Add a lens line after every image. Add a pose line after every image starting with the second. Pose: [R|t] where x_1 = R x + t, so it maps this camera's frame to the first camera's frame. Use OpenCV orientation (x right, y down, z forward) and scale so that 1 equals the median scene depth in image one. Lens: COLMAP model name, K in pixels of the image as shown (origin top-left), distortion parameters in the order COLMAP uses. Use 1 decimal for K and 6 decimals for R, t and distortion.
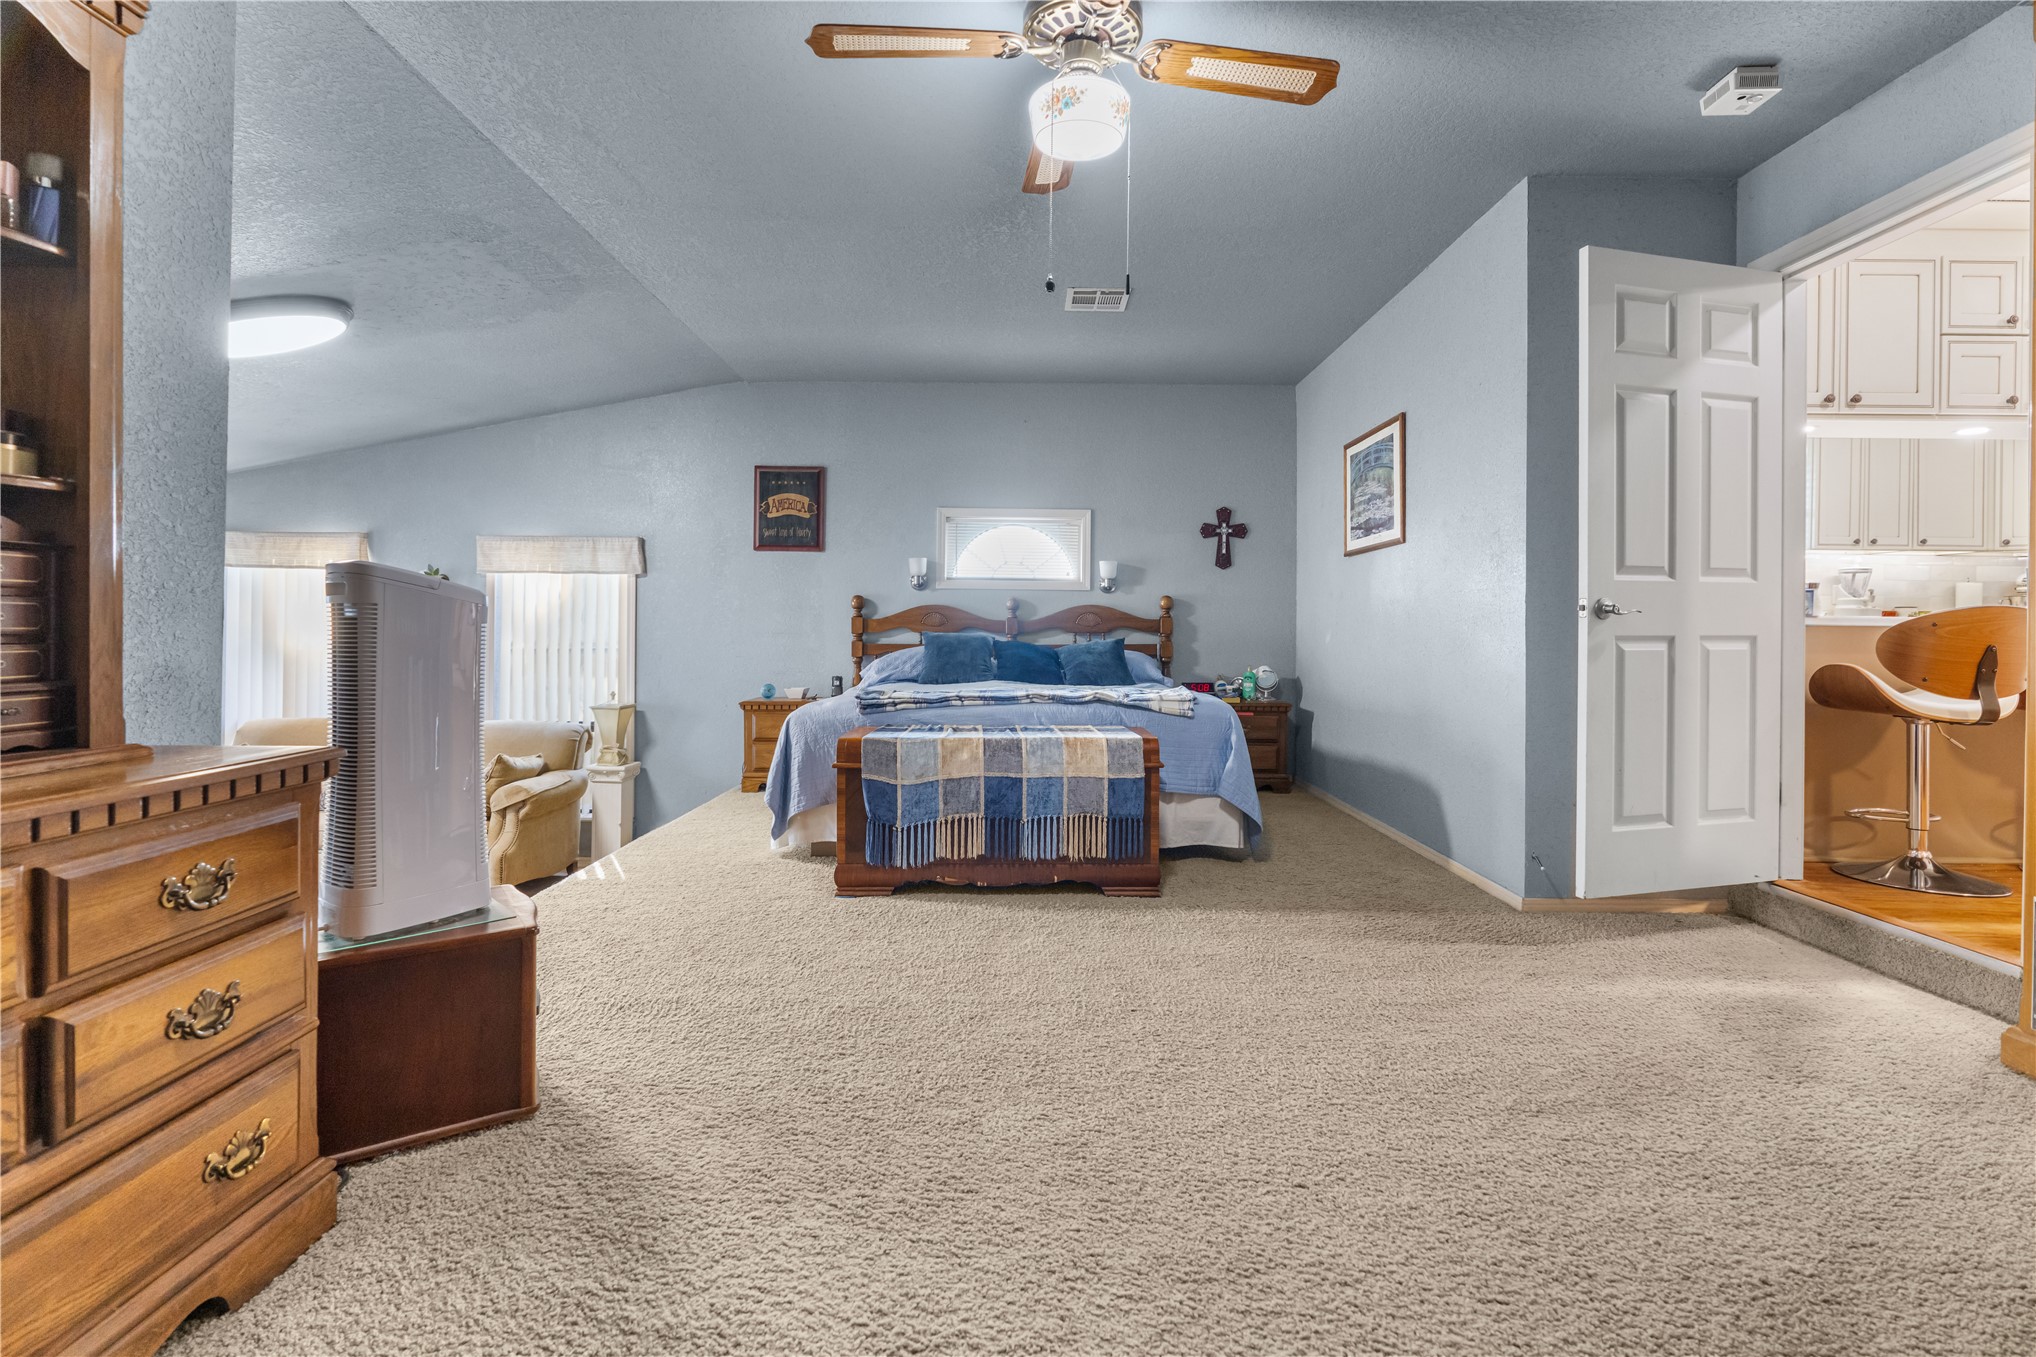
lens RADIAL K [[934.2, 0, 1022.5], [0, 934.2, 632.3], [0, 0, 1]] dist [-0.008321, 0.000463]
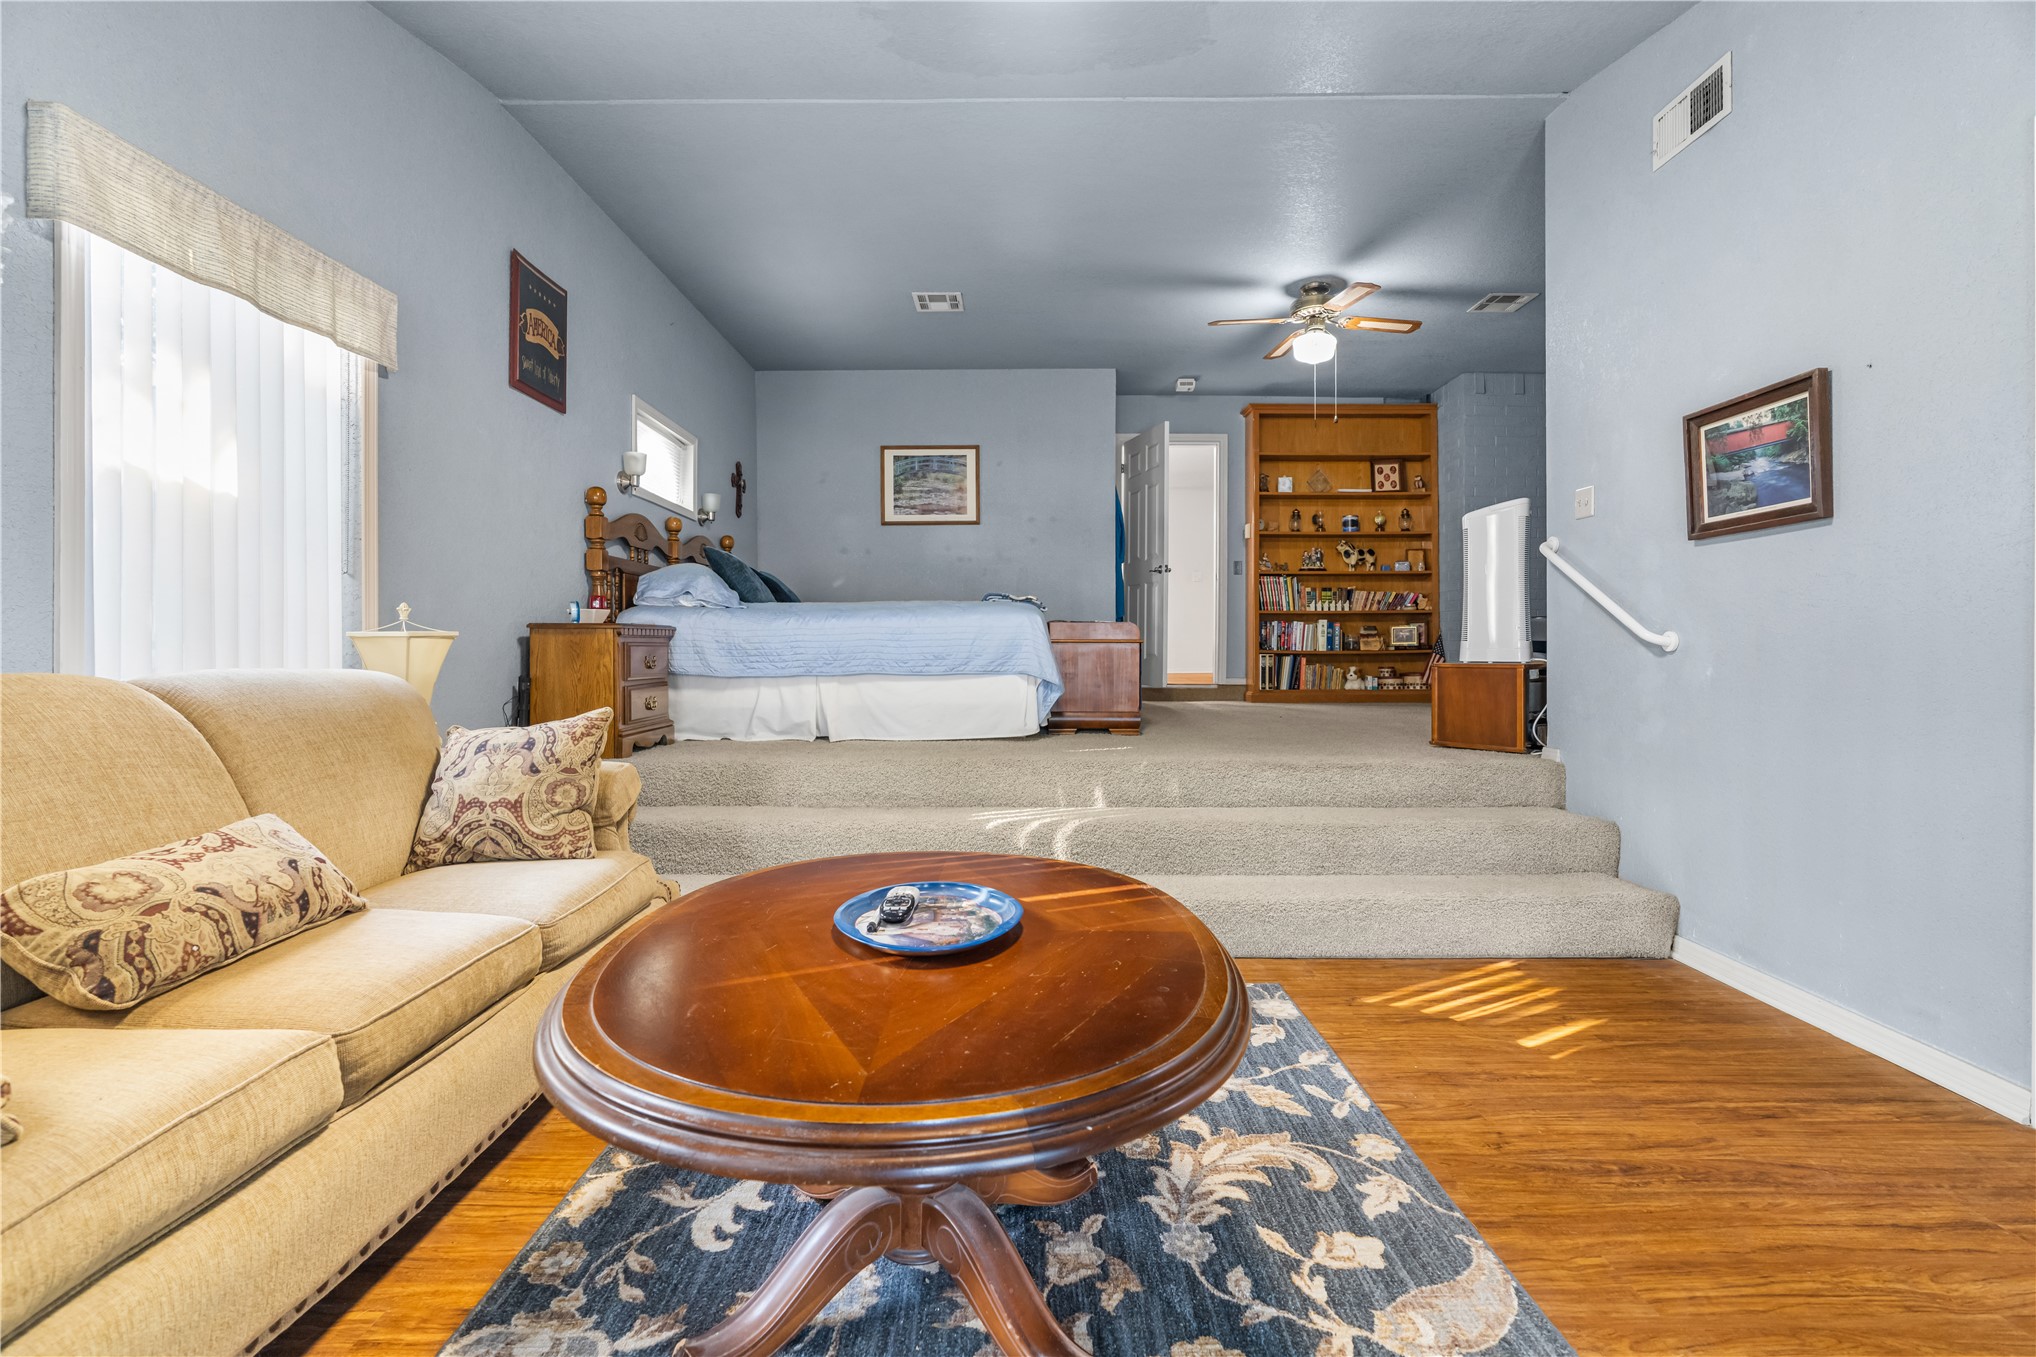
lens RADIAL K [[935.5, 0, 1013.1], [0, 935.5, 642.9], [0, 0, 1]] dist [-0.007552, 0.000705]
pose [[0.006292, -0.000263, 0.999980, -1.059786], [-0.000649, 1.000000, 0.000268, 0.096216], [-0.999980, -0.000651, 0.006292, 0.781497]]
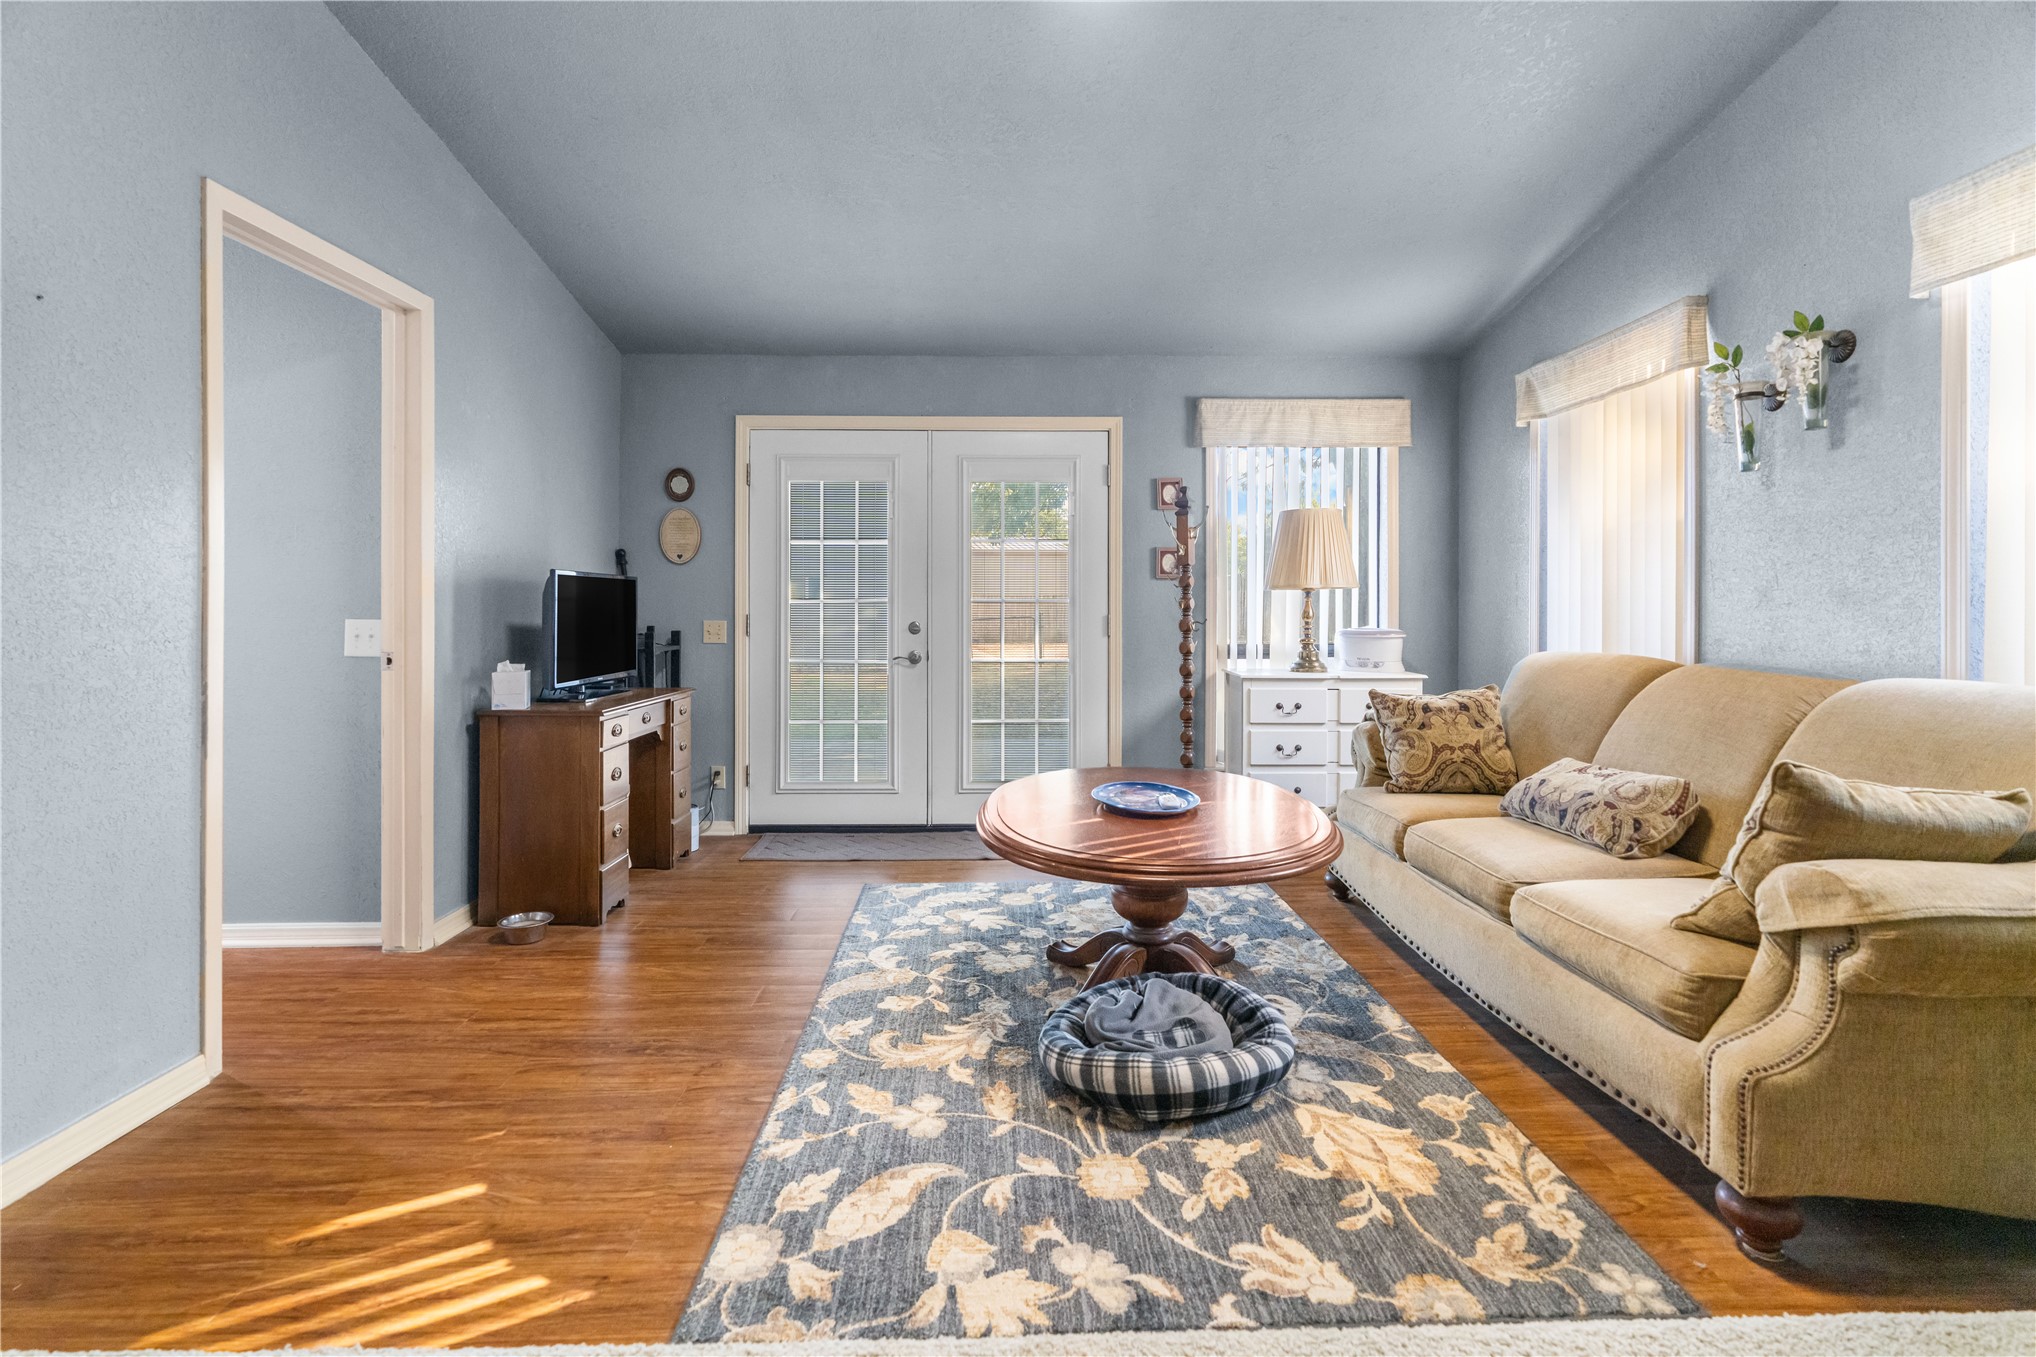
lens RADIAL K [[946.4, 0, 1017.5], [0, 946.4, 610.4], [0, 0, 1]] dist [-0.002368, 0.000341]
pose [[0.025562, -0.006272, -0.999654, -0.238528], [-0.001018, 0.999980, -0.006300, 0.081023], [0.999673, 0.001178, 0.025555, 0.725296]]
